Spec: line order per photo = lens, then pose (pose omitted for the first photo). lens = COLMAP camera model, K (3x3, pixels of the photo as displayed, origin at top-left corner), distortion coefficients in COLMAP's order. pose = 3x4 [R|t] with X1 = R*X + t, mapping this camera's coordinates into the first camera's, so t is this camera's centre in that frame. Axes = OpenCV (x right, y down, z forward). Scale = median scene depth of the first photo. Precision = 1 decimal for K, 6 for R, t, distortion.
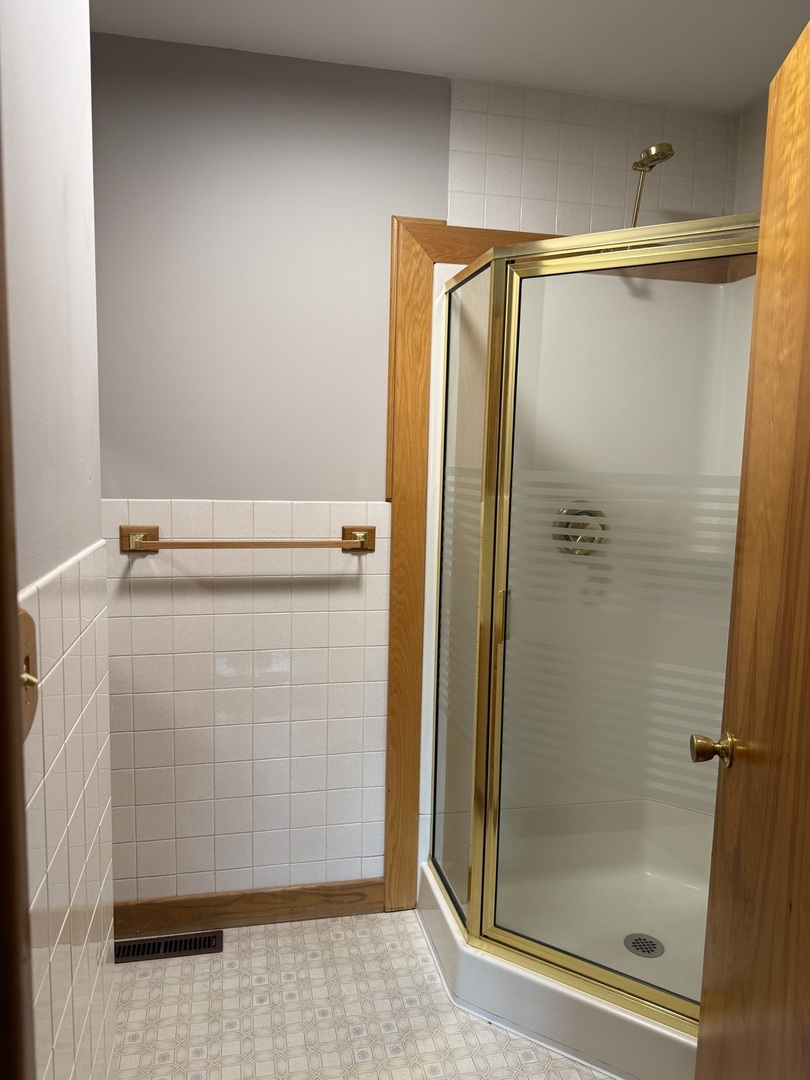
lens RADIAL K [[764.9, 0, 405.3], [0, 764.9, 542.4], [0, 0, 1]] dist [0.068381, -0.096401]
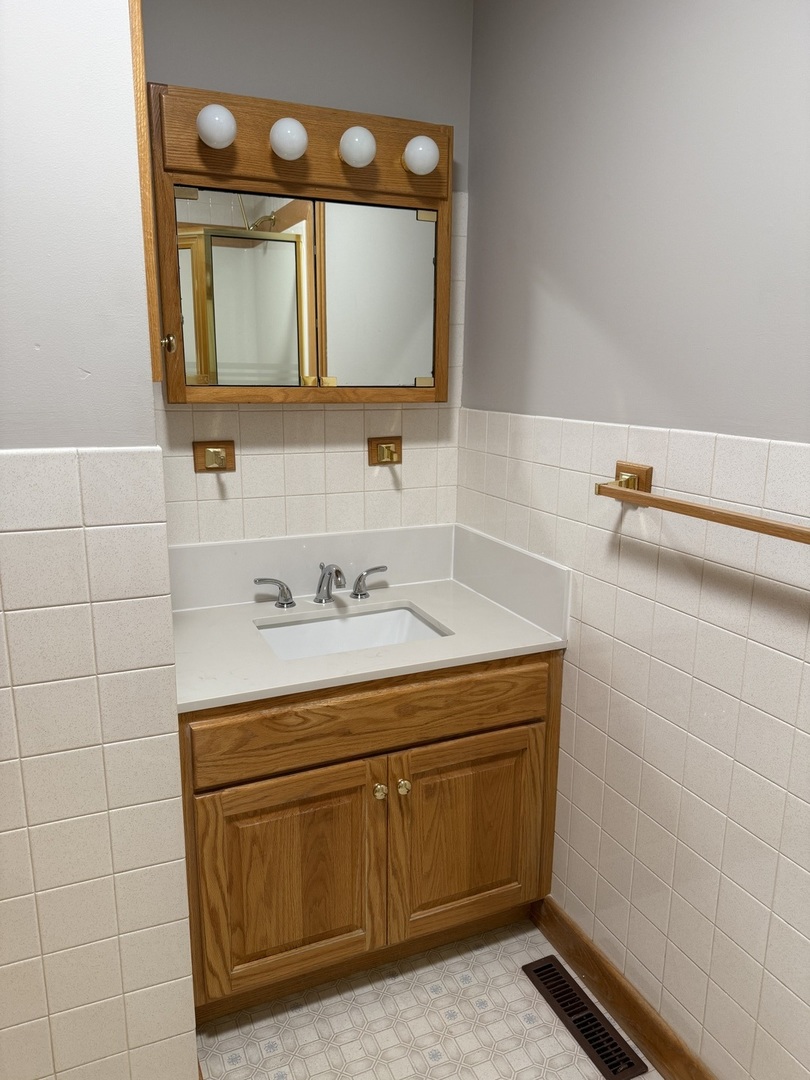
lens RADIAL K [[764.9, 0, 405.1], [0, 764.9, 541.0], [0, 0, 1]] dist [0.068381, -0.096401]
pose [[0.177430, 0.196627, -0.964291, 0.308504], [-0.113361, 0.977399, 0.178441, -0.054069], [0.977583, 0.077652, 0.195709, 0.658612]]
